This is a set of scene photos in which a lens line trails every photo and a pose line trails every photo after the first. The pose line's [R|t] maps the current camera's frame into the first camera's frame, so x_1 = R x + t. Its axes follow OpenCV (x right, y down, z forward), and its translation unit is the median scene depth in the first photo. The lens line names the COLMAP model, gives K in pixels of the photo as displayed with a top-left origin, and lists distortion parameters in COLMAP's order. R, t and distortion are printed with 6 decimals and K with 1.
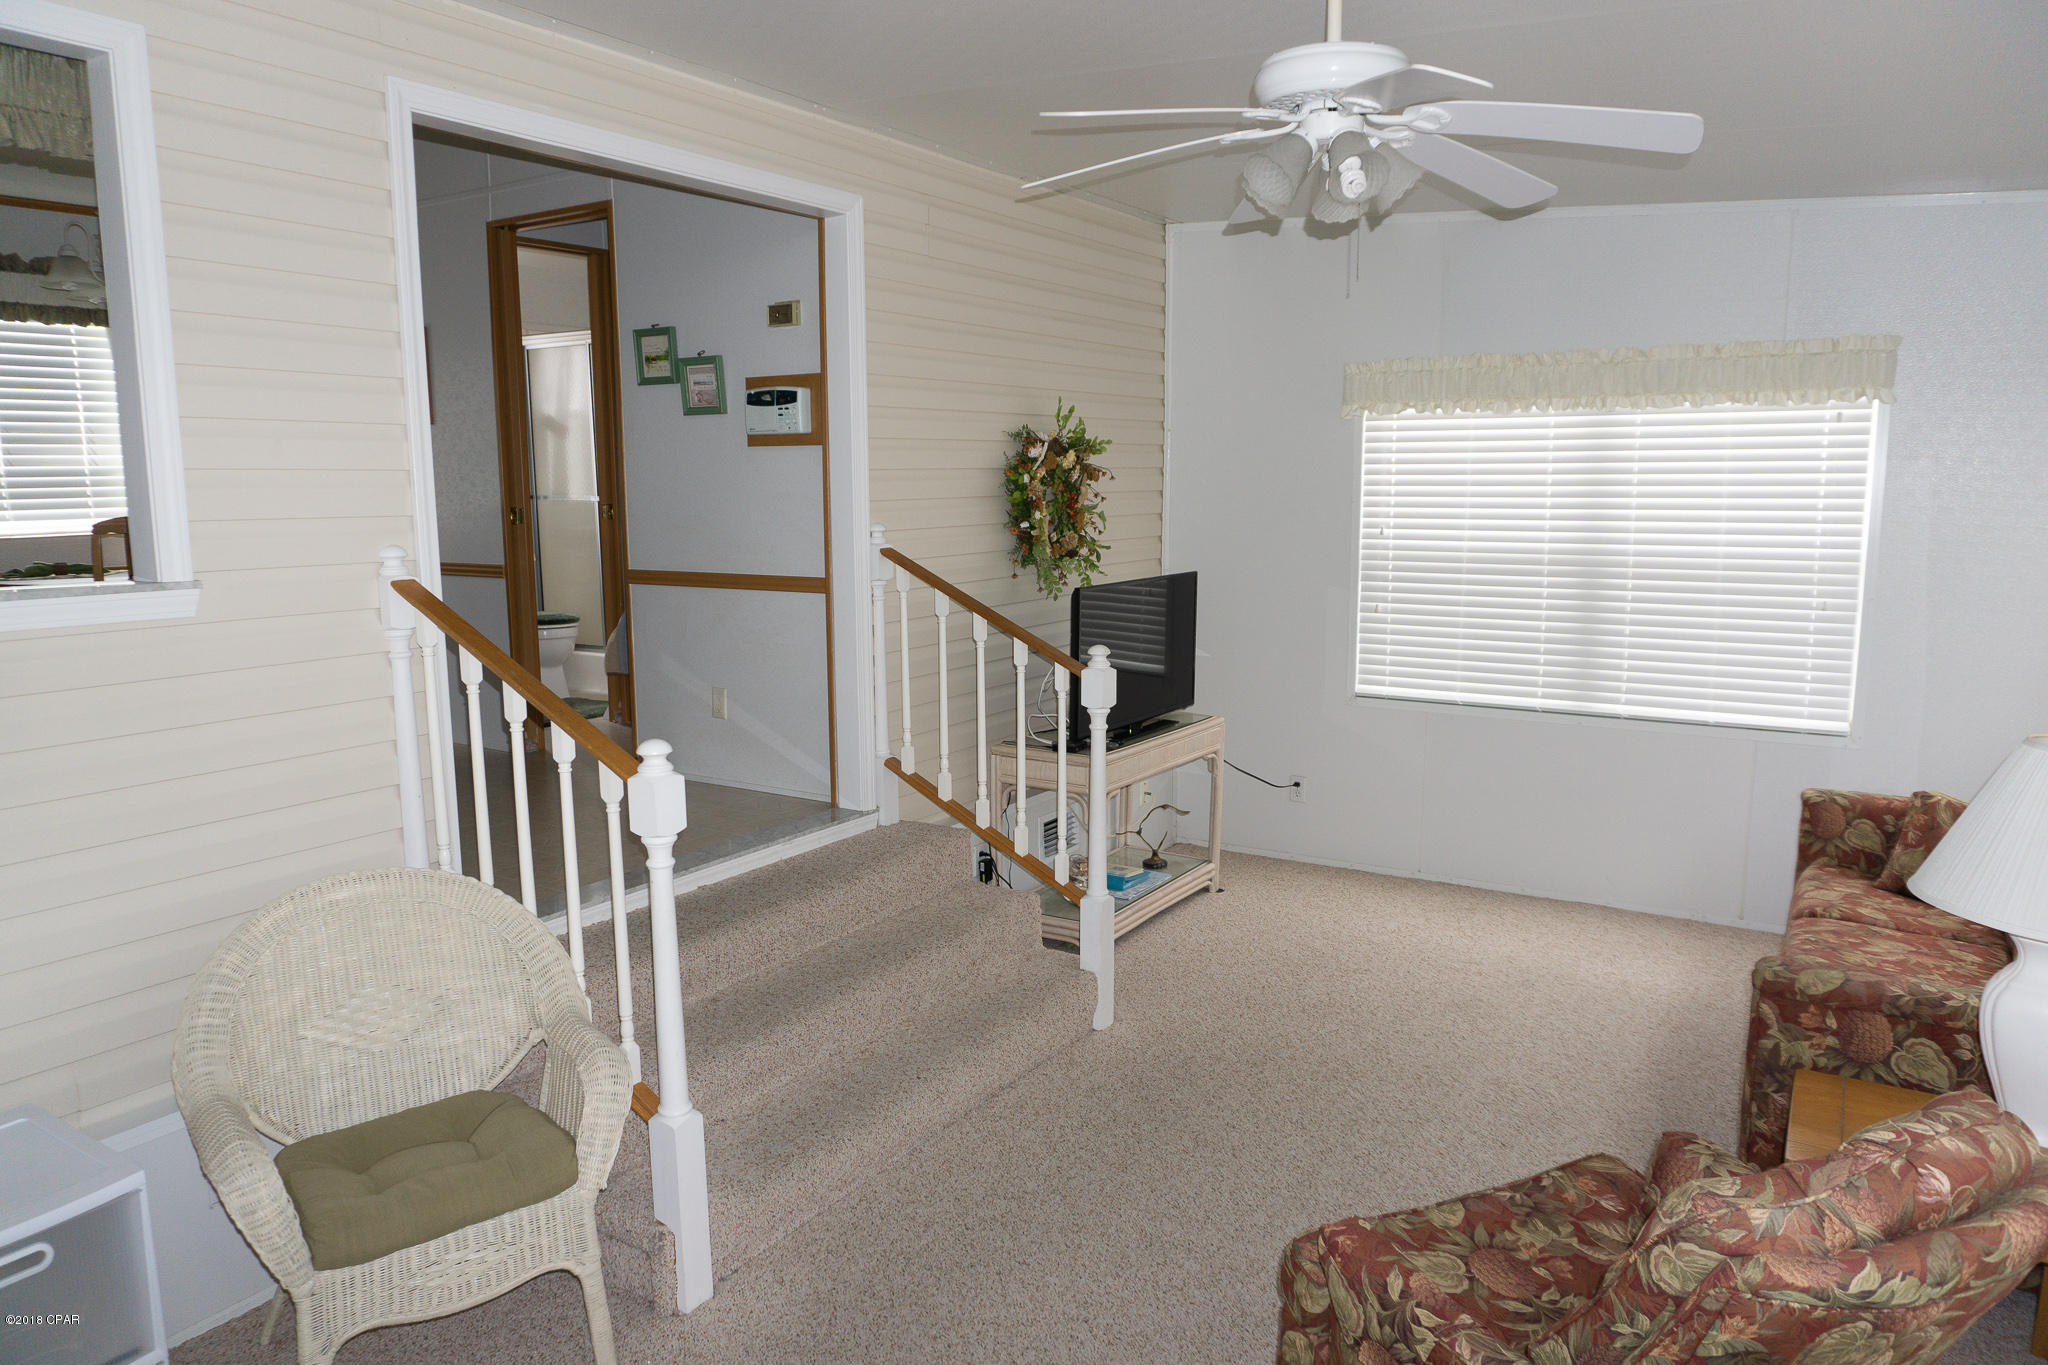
lens RADIAL K [[1377.4, 0, 1025.2], [0, 1377.4, 688.4], [0, 0, 1]] dist [-0.014802, -0.002053]
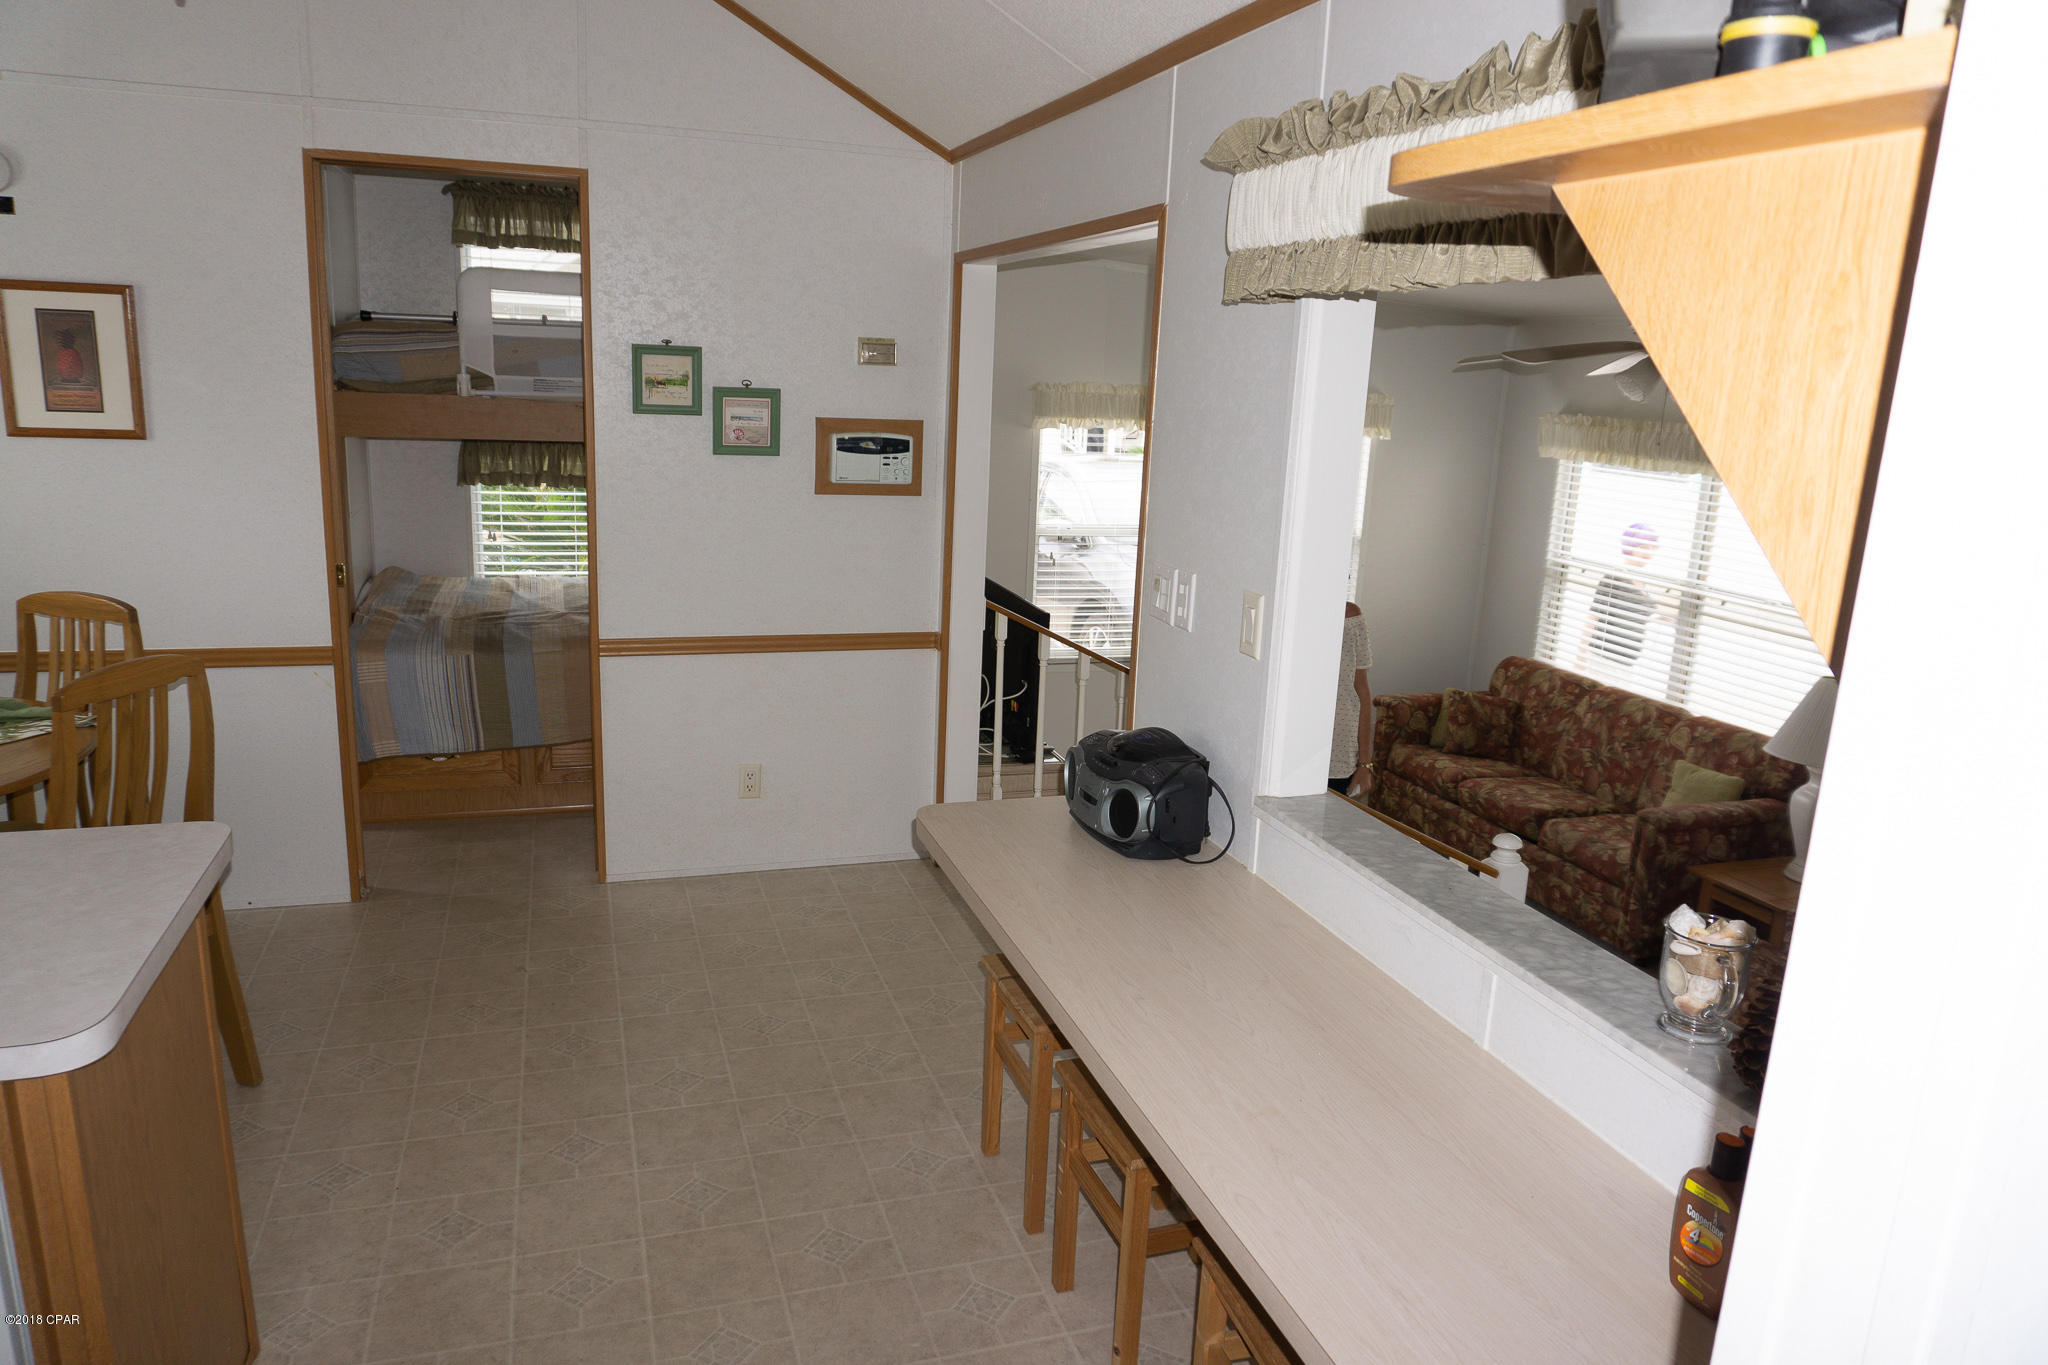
lens RADIAL K [[1377.4, 0, 1026.5], [0, 1377.4, 693.4], [0, 0, 1]] dist [-0.014802, -0.002053]
pose [[0.627746, -0.147924, 0.764234, -0.869771], [0.071498, 0.988585, 0.132621, -0.165412], [-0.775128, -0.028611, 0.631156, 0.341072]]
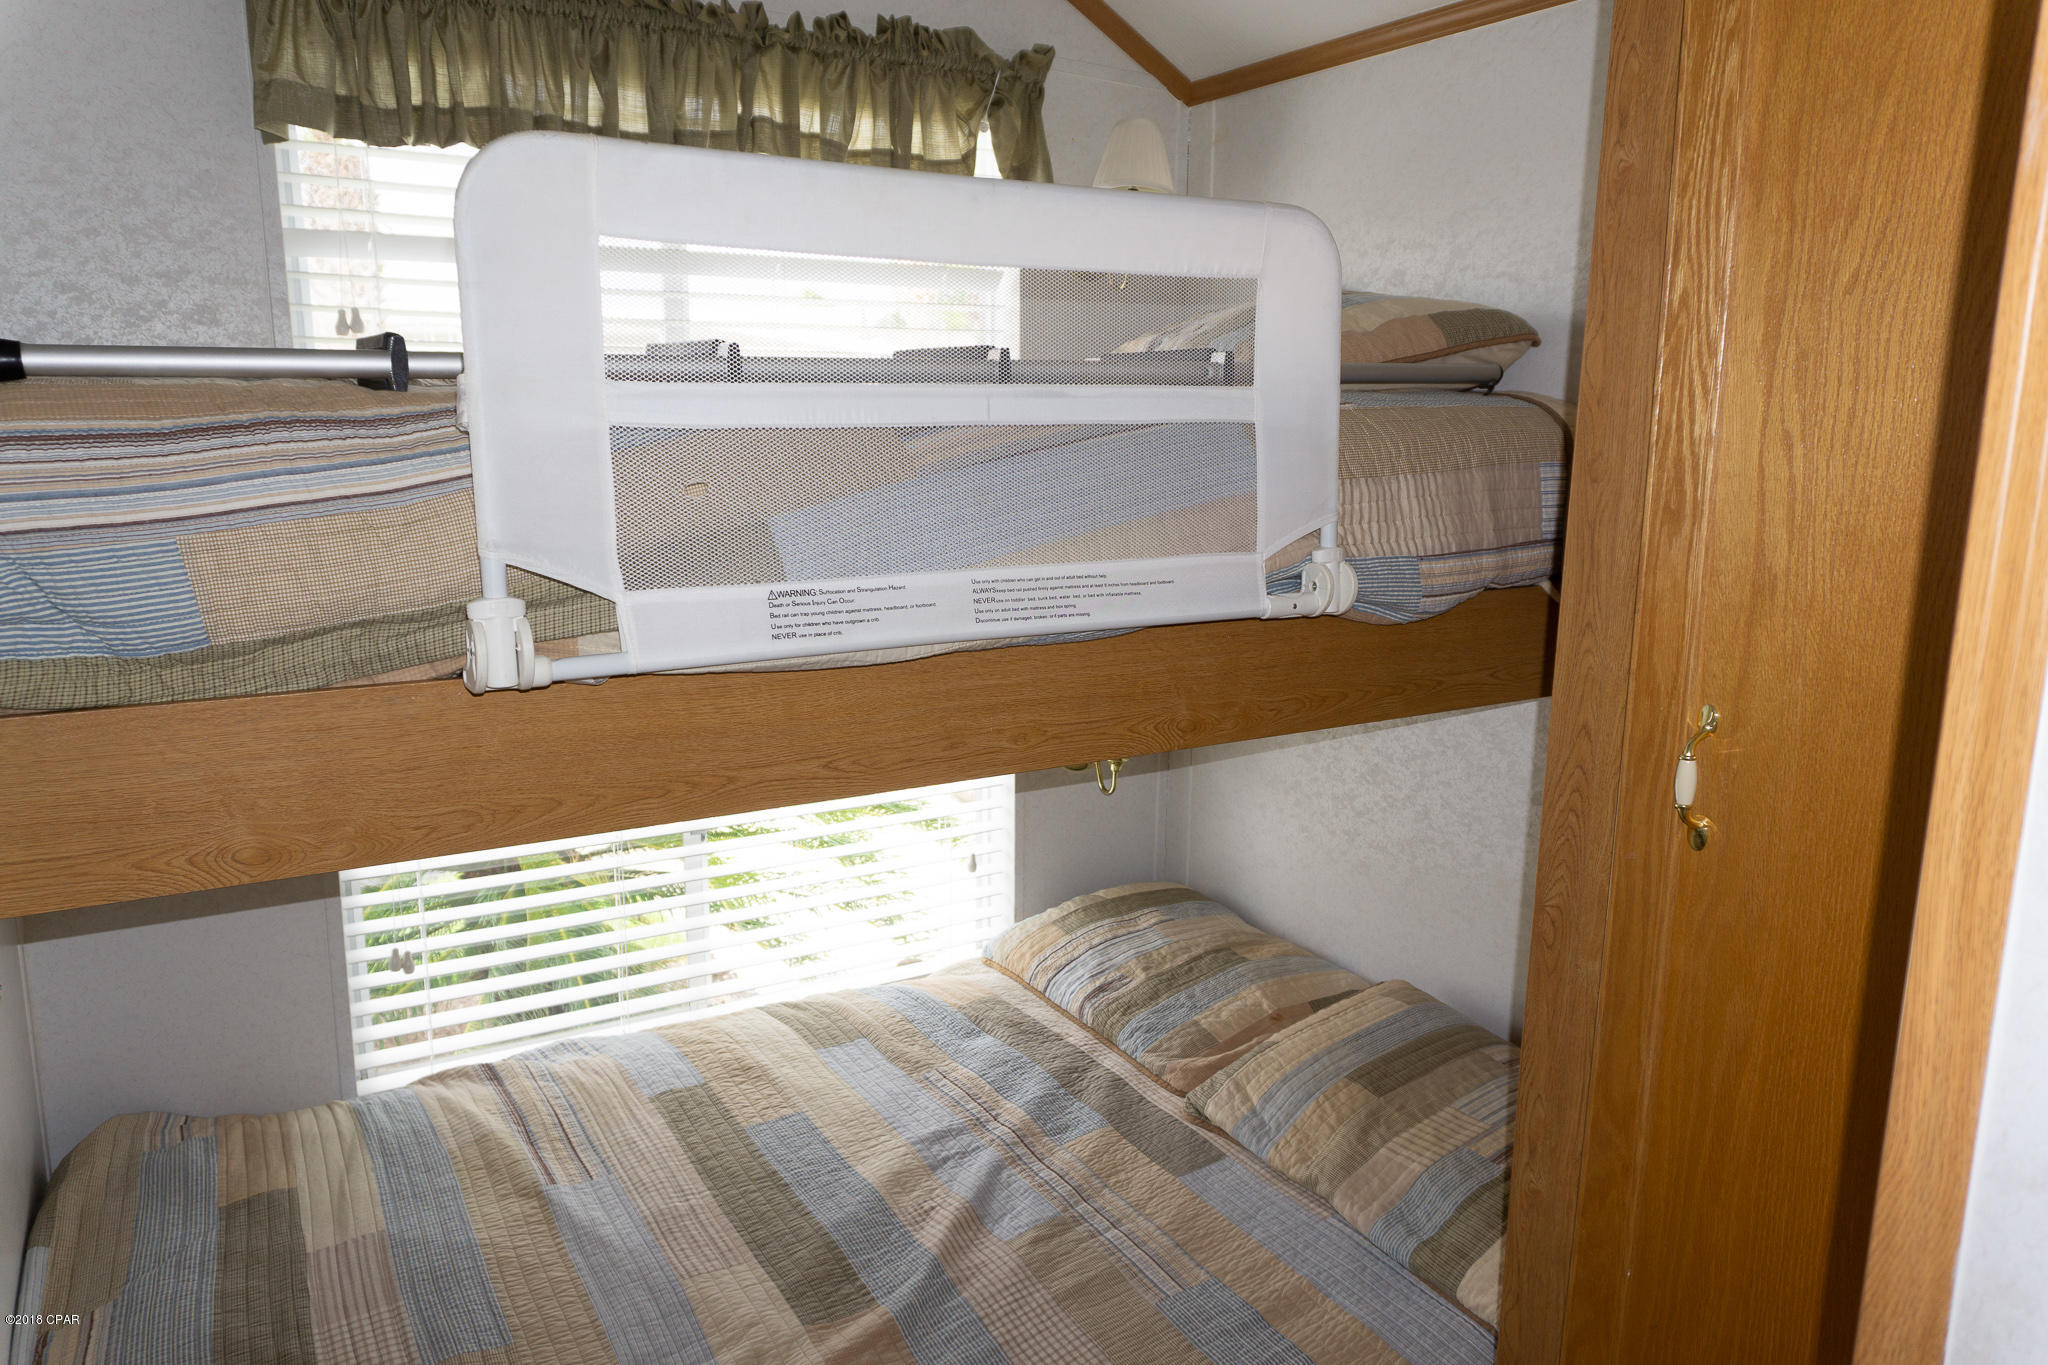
lens RADIAL K [[1422.9, 0, 1024.0], [0, 1422.9, 678.6], [0, 0, 1]] dist [-0.036095, -0.001218]
pose [[0.418856, -0.155638, 0.894615, -0.490618], [0.121242, 0.985966, 0.114766, -0.299789], [-0.899922, 0.060394, 0.431848, 1.146143]]
